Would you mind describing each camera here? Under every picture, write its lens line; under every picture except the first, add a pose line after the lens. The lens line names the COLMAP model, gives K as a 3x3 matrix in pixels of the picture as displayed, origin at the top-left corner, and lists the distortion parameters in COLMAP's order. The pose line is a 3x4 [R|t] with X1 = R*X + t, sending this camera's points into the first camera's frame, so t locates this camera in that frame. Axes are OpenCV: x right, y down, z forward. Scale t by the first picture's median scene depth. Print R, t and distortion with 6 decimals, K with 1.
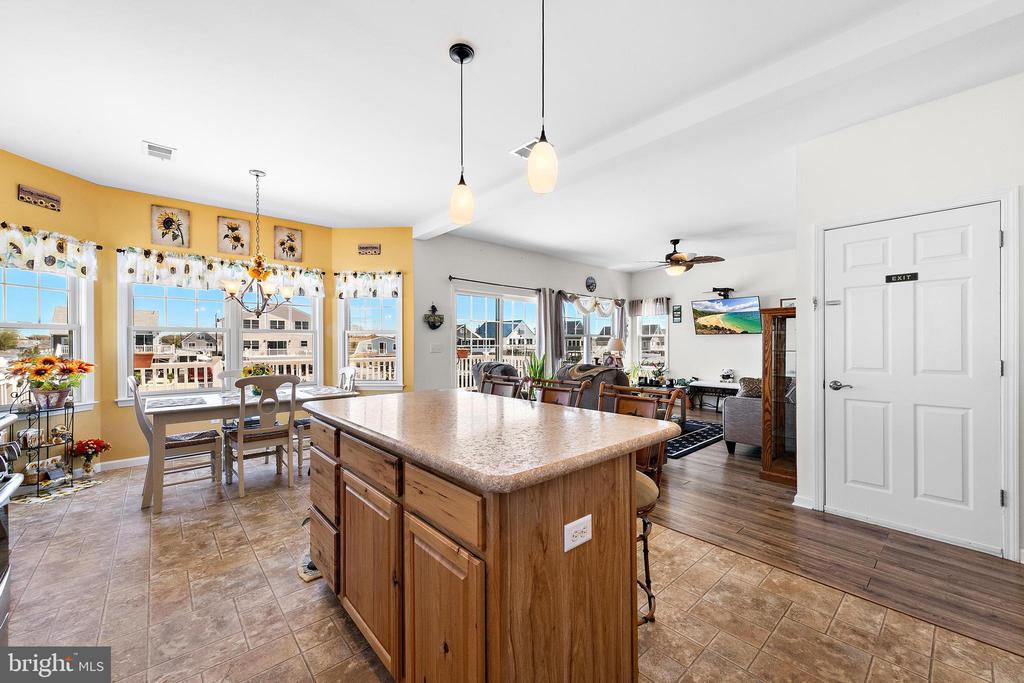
lens RADIAL K [[403.8, 0, 516.7], [0, 403.8, 344.1], [0, 0, 1]] dist [0.003991, 0.000297]
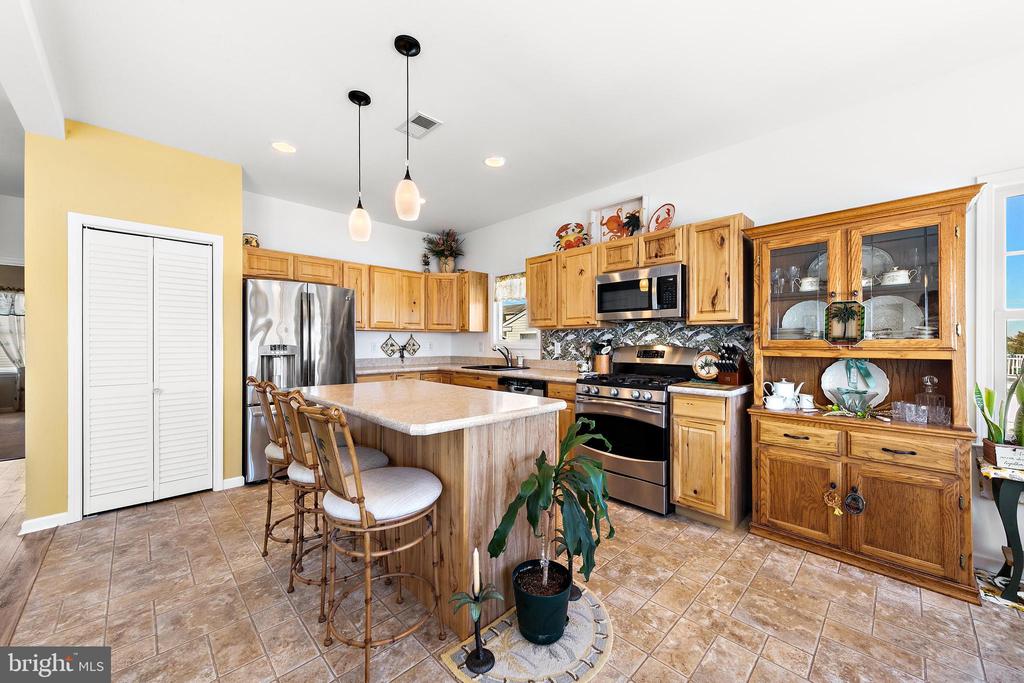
lens RADIAL K [[381.6, 0, 517.6], [0, 381.6, 343.5], [0, 0, 1]] dist [0.007490, 0.000187]
pose [[-0.998398, 0.000497, -0.056579, -0.194694], [0.000276, 0.999992, 0.003915, -0.001899], [0.056580, 0.003893, -0.998390, 1.083250]]
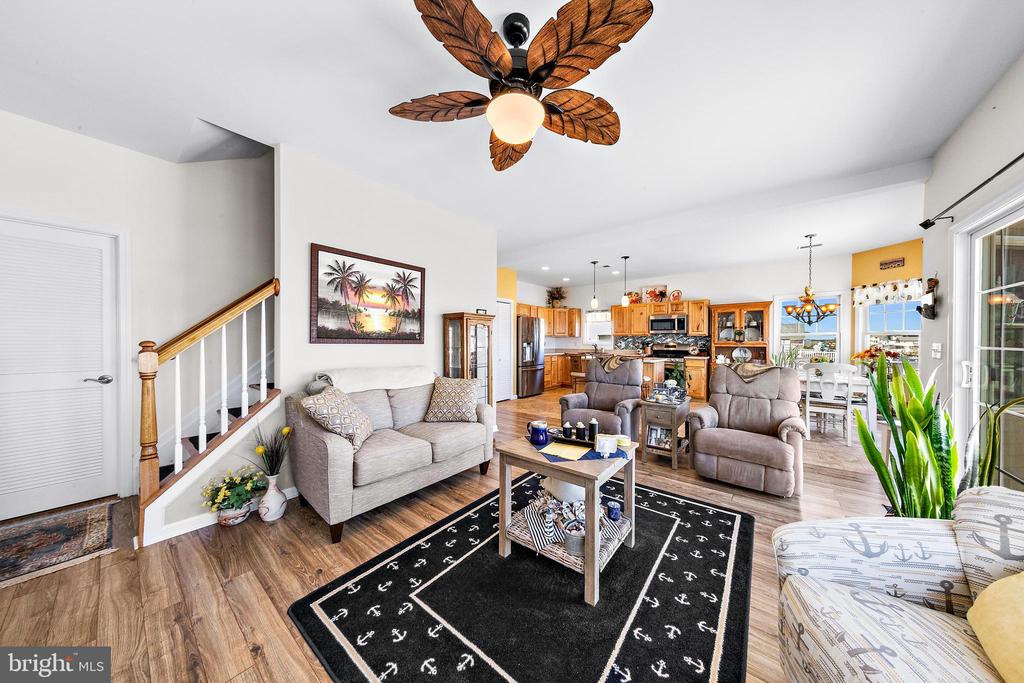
lens RADIAL K [[320.0, 0, 516.5], [0, 320.0, 345.5], [0, 0, 1]] dist [0.012483, -0.000012]
pose [[-0.985473, 0.000486, -0.169830, 0.691931], [-0.001756, 0.999913, 0.013049, -0.002570], [0.169822, 0.013158, -0.985387, 1.971278]]
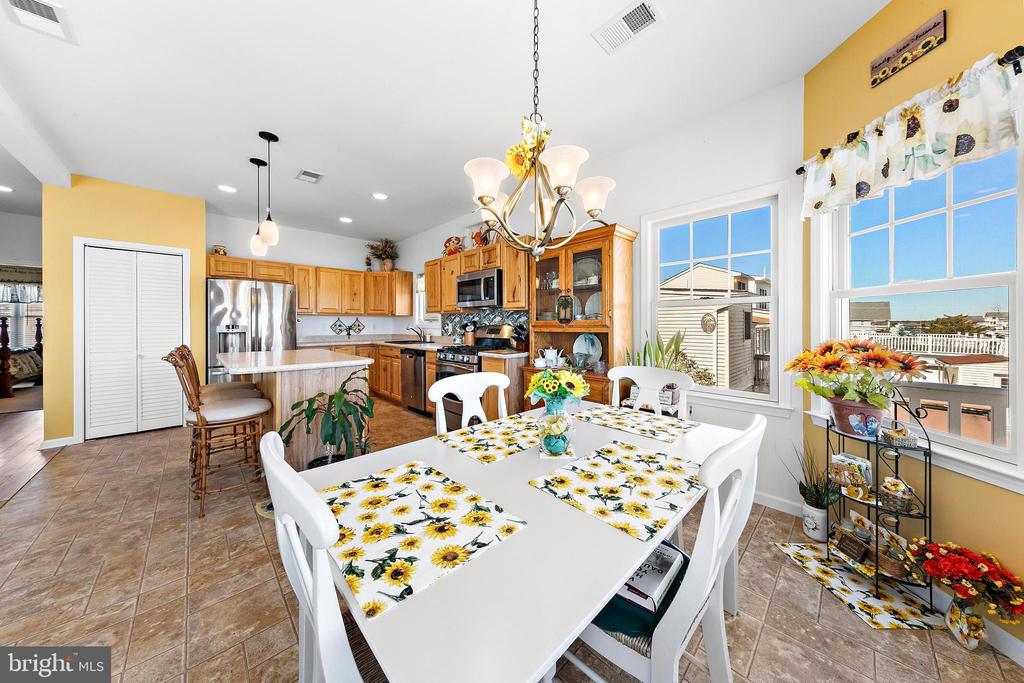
lens RADIAL K [[329.1, 0, 514.0], [0, 329.1, 325.3], [0, 0, 1]] dist [0.011607, -0.000166]
pose [[-0.999164, 0.002375, -0.040810, -0.572082], [0.002230, 0.999991, 0.003595, 0.003237], [0.040818, 0.003501, -0.999160, 1.294580]]
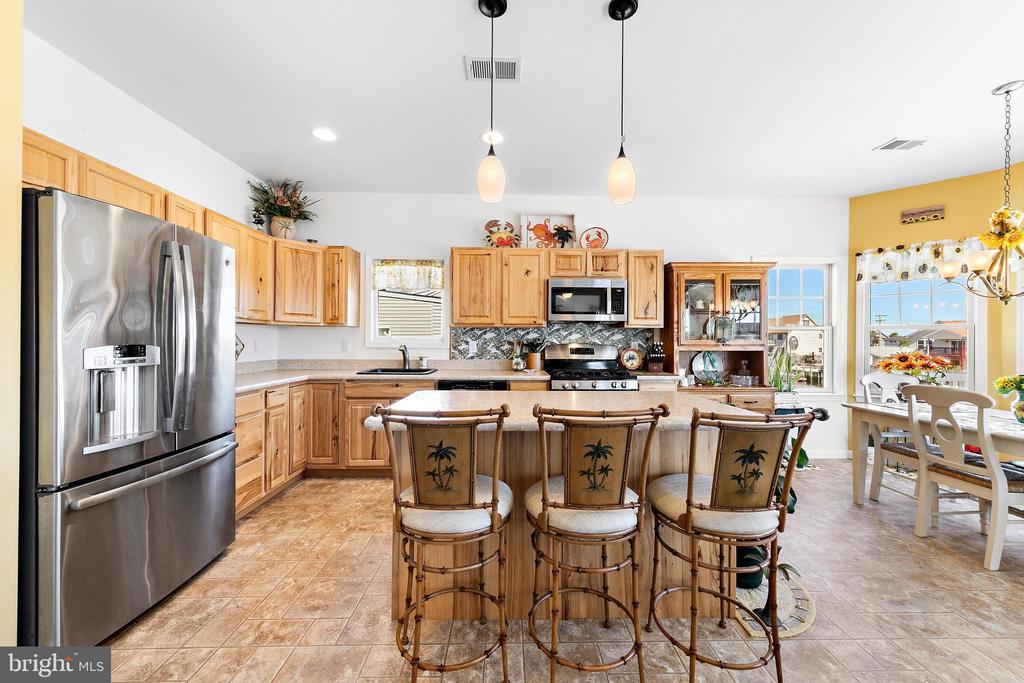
lens RADIAL K [[384.8, 0, 515.5], [0, 384.8, 340.6], [0, 0, 1]] dist [0.006520, -0.000099]
pose [[-0.649919, -0.001405, -0.760002, 0.356970], [-0.003752, 0.999992, 0.001359, -0.003173], [0.759995, 0.003735, -0.649919, 0.762218]]
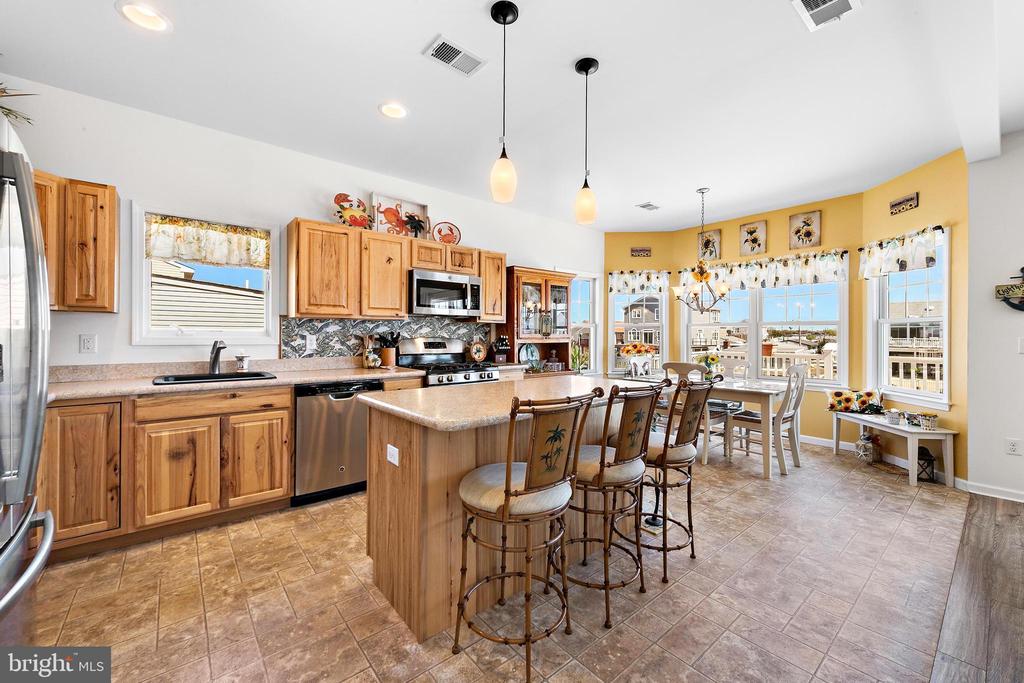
lens RADIAL K [[407.5, 0, 517.4], [0, 407.5, 336.8], [0, 0, 1]] dist [0.006771, 0.000117]
pose [[-0.030342, 0.004509, -0.999529, 0.533934], [-0.003359, 0.999984, 0.004613, -0.002124], [0.999534, 0.003497, -0.030327, 0.476341]]
